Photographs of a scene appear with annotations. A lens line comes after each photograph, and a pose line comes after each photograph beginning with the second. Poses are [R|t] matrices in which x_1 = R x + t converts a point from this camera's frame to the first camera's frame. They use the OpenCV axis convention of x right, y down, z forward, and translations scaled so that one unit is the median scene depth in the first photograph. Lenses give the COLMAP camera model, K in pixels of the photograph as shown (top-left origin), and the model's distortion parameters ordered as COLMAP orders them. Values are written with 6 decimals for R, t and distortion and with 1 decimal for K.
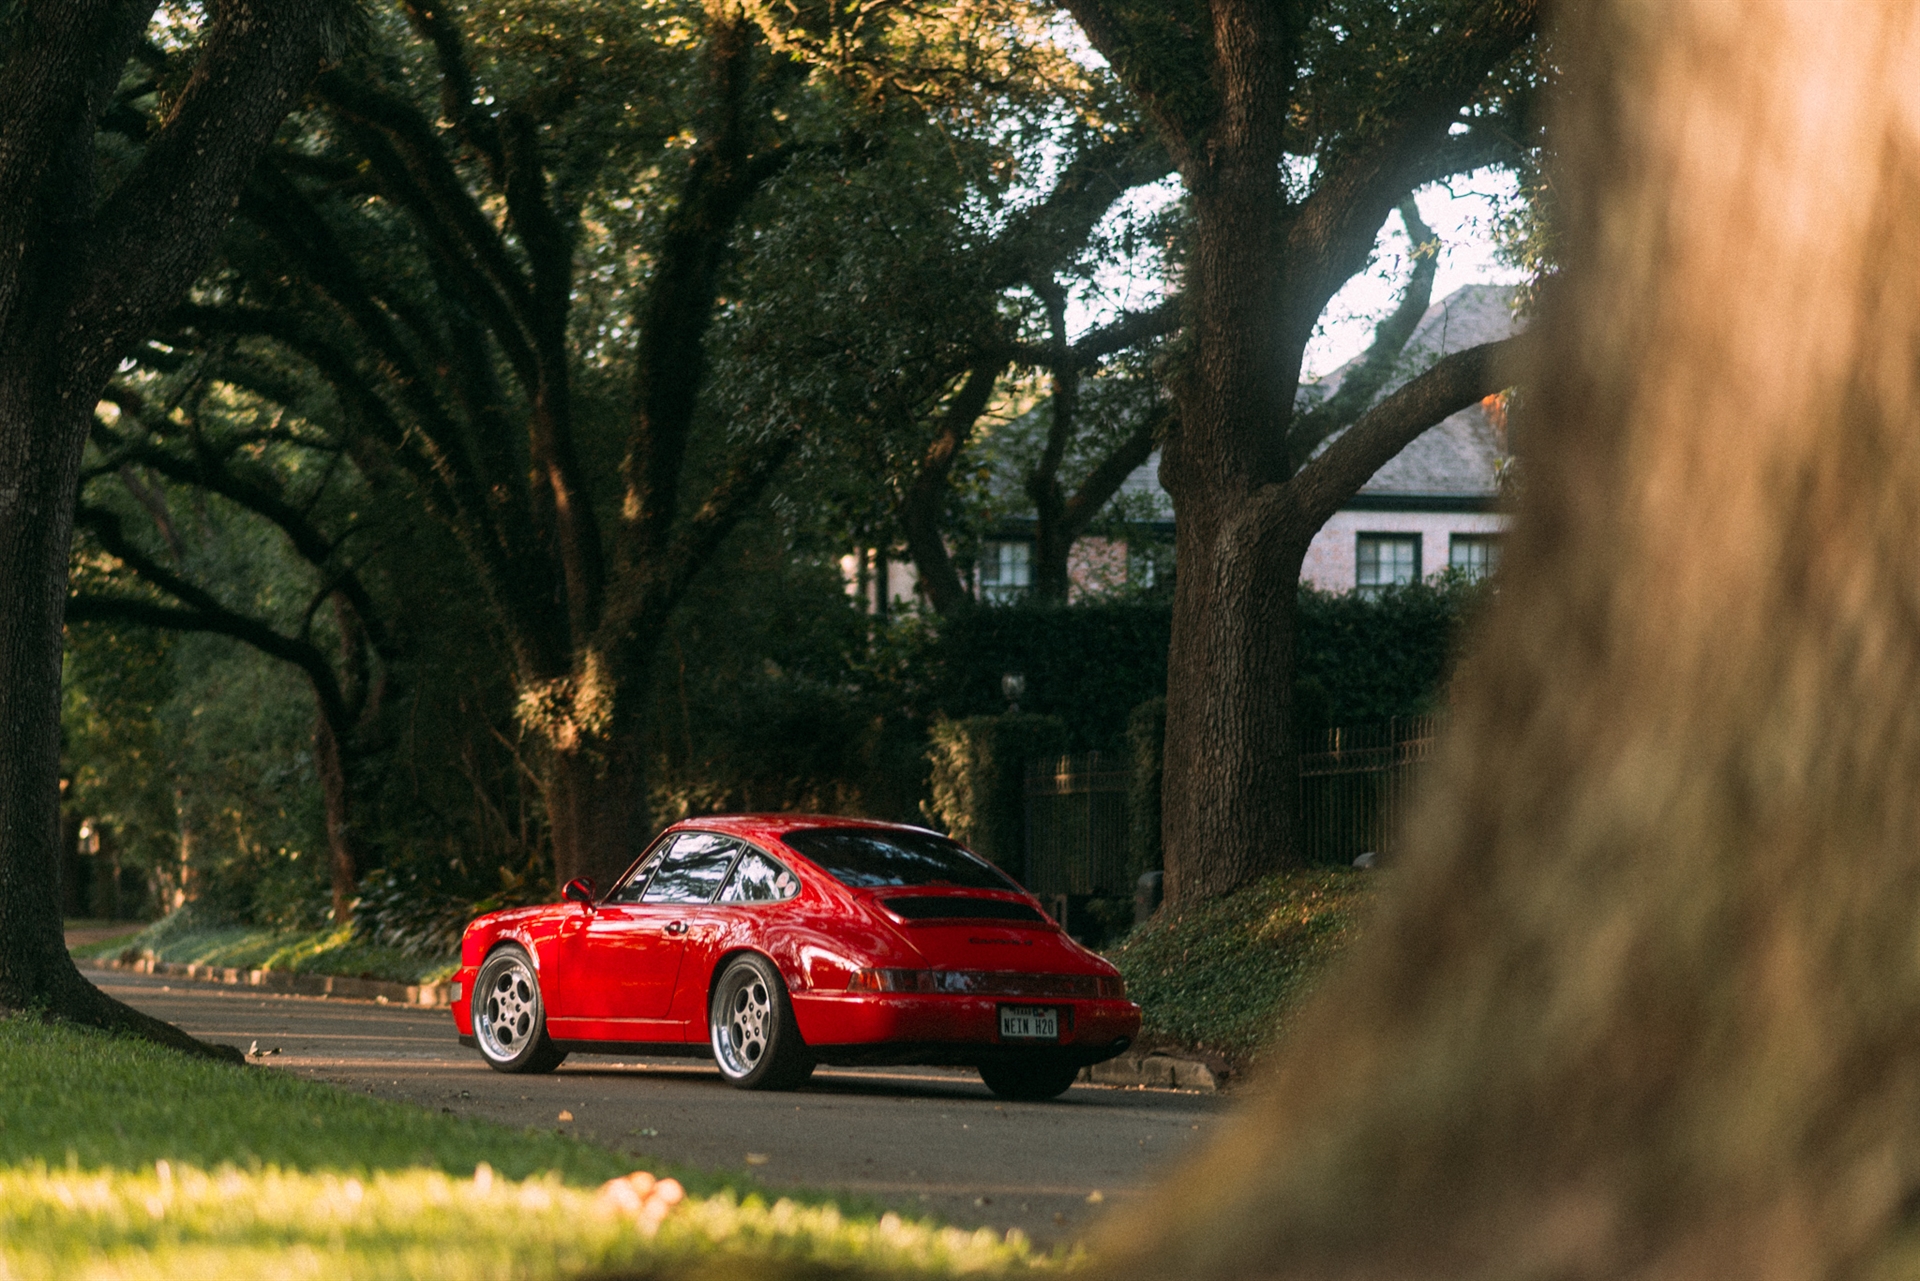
lens RADIAL K [[5486.0, 0, 960.0], [0, 5486.0, 640.5], [0, 0, 1]] dist [-0.018172, -0.756820]
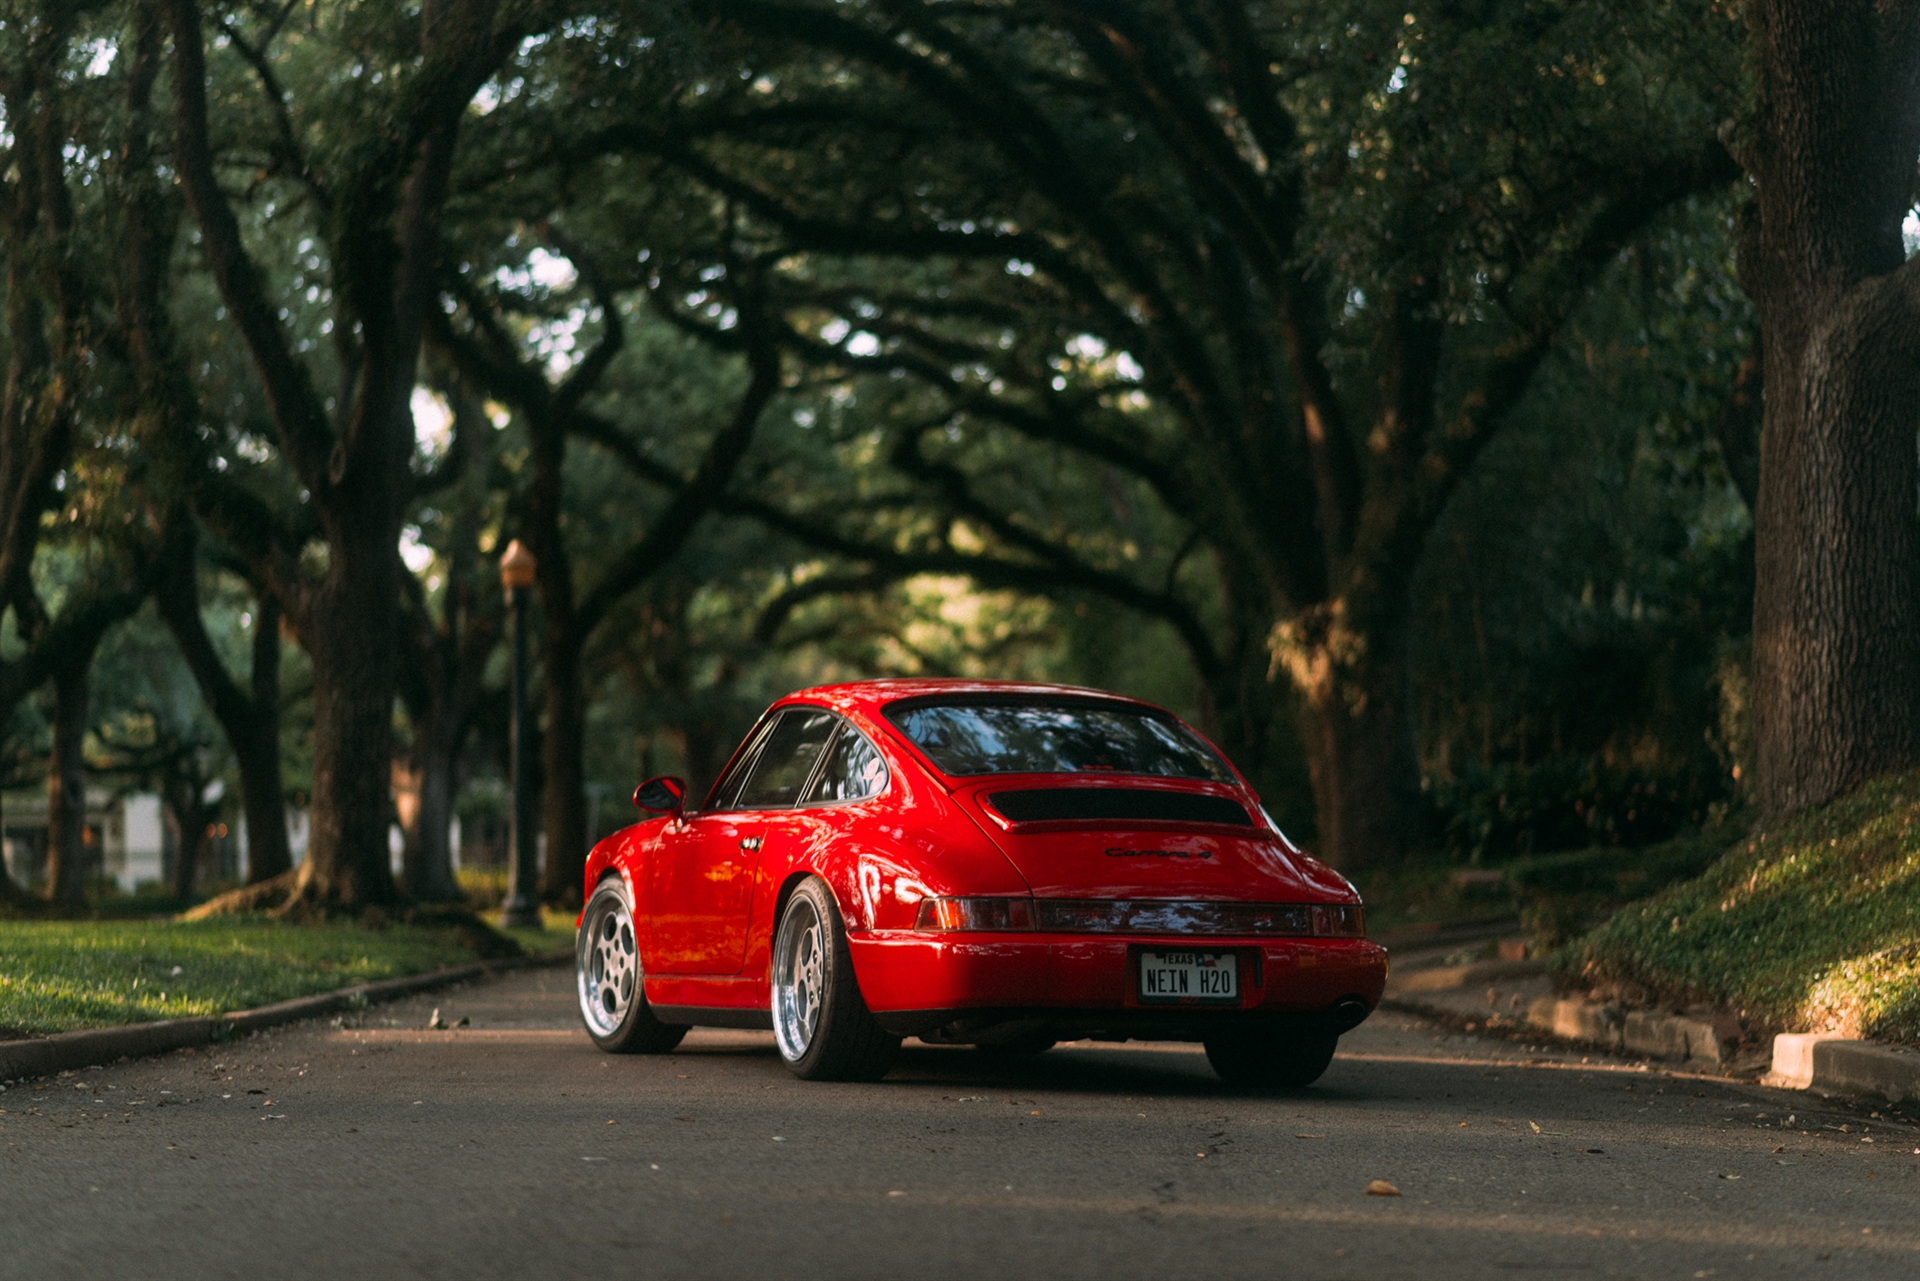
lens RADIAL K [[4673.8, 0, 959.2], [0, 4673.8, 579.9], [0, 0, 1]] dist [0.020705, -0.275369]
pose [[0.971166, -0.030782, -0.236409, 0.092536], [0.027226, 0.999462, -0.018293, 0.024682], [0.236845, 0.011329, 0.971481, 0.348662]]
